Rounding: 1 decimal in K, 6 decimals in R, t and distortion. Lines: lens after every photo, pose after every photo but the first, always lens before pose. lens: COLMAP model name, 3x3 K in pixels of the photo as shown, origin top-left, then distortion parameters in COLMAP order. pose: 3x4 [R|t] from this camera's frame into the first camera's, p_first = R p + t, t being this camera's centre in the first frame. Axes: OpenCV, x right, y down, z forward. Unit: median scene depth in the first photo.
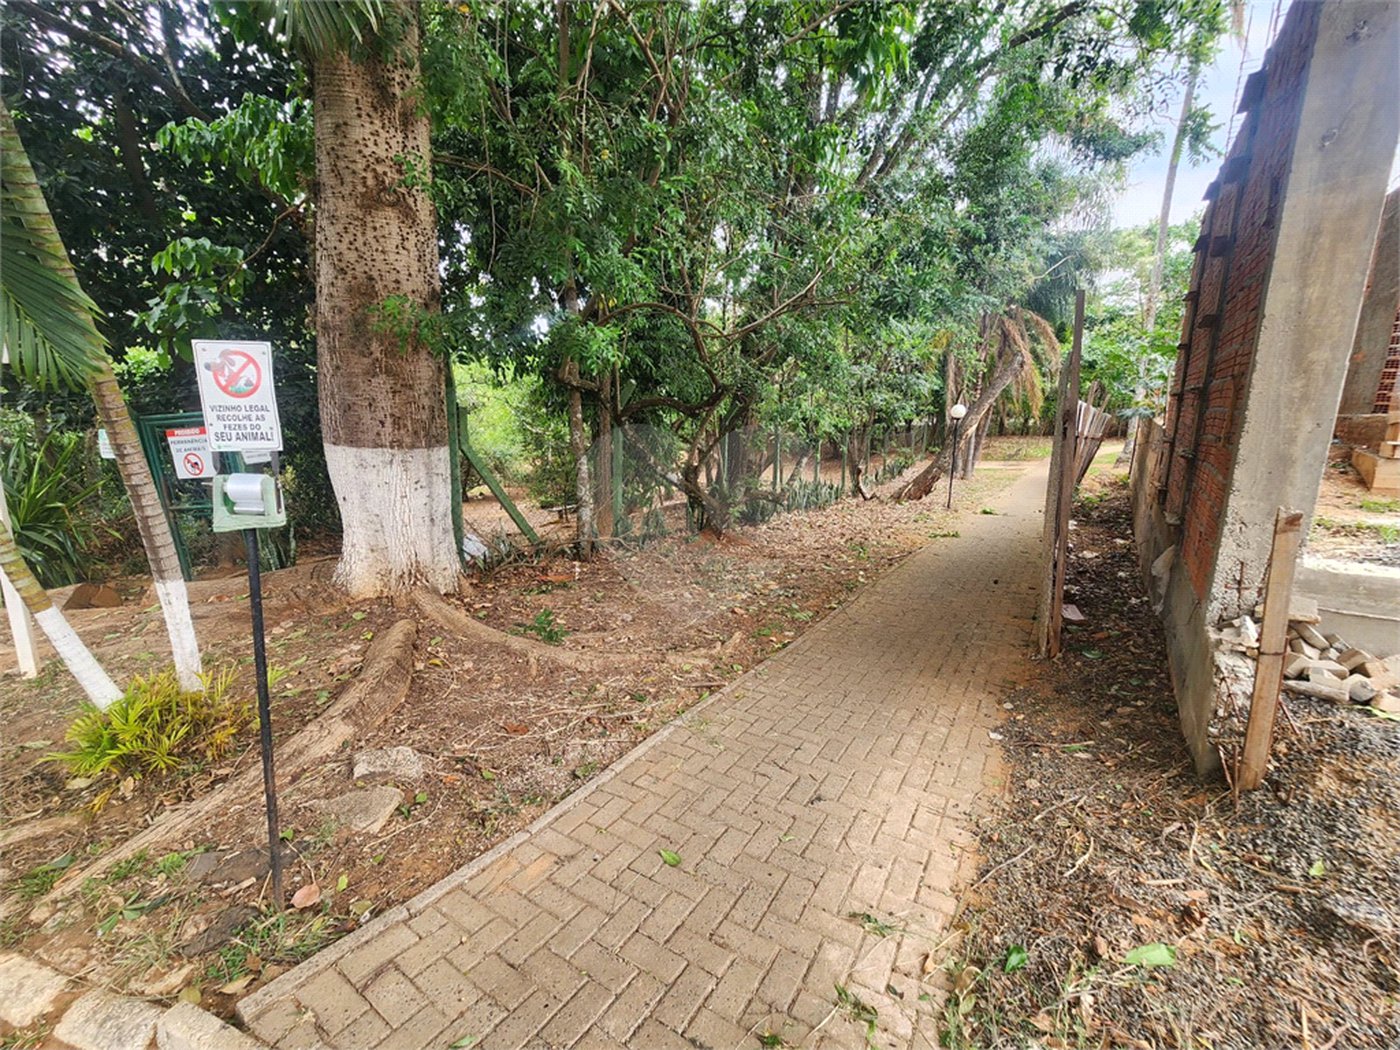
lens RADIAL K [[577.3, 0, 698.5], [0, 577.3, 538.1], [0, 0, 1]] dist [-0.002178, 0.000685]
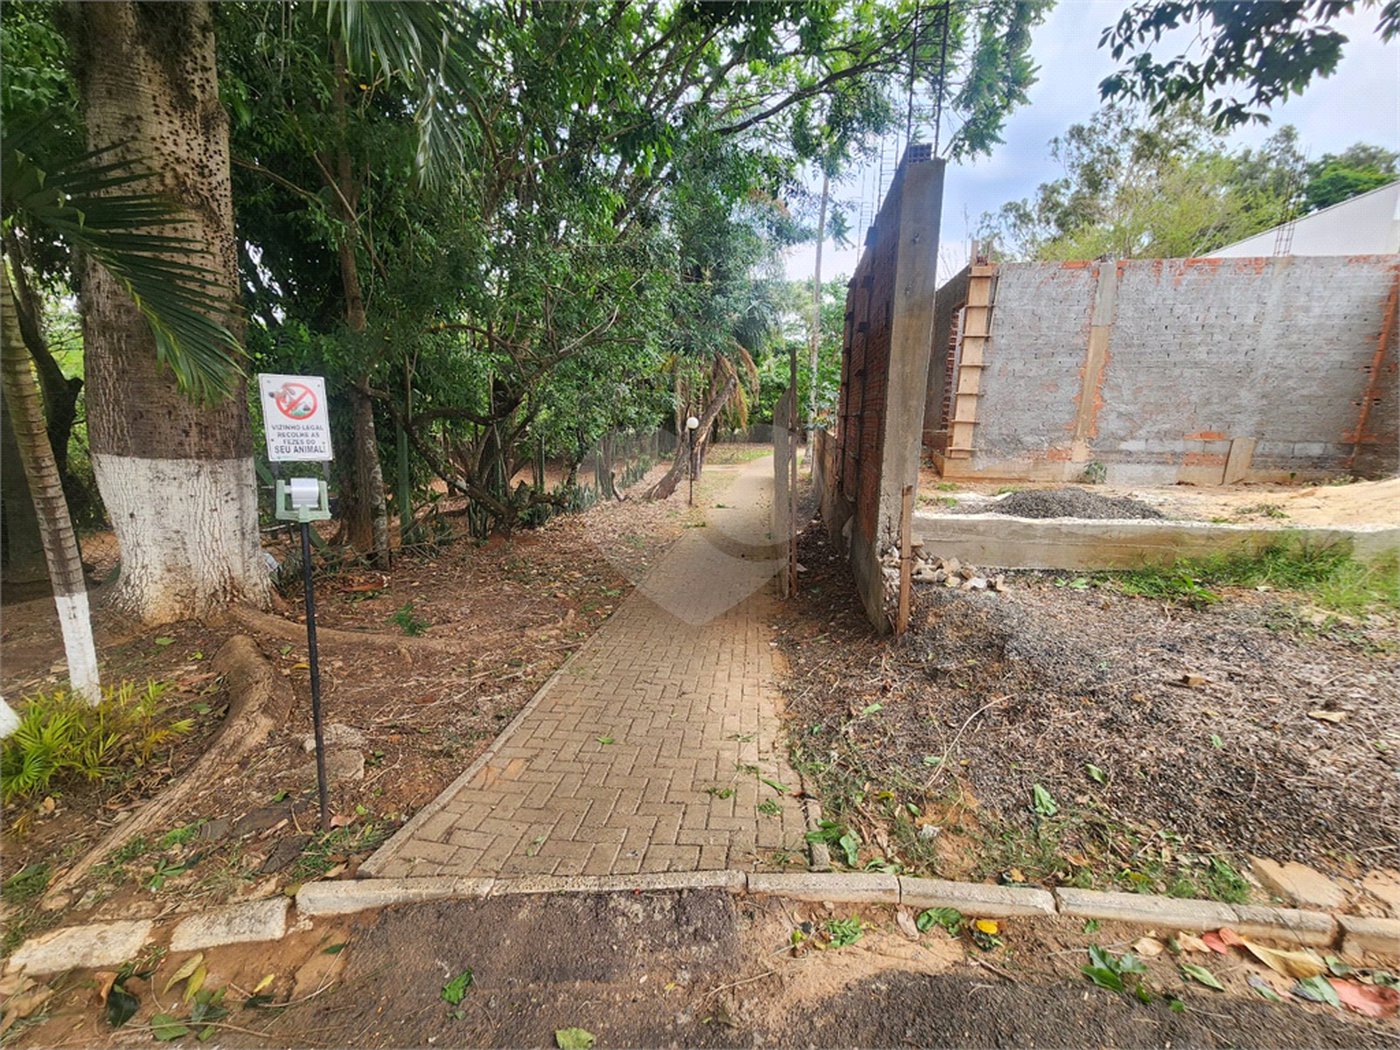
lens RADIAL K [[577.3, 0, 698.5], [0, 577.3, 538.1], [0, 0, 1]] dist [-0.002178, 0.000685]
pose [[0.897405, -0.071609, 0.435358, -0.240430], [0.076458, 0.997052, 0.006395, 0.033954], [-0.434532, 0.027547, 0.900235, -0.226913]]
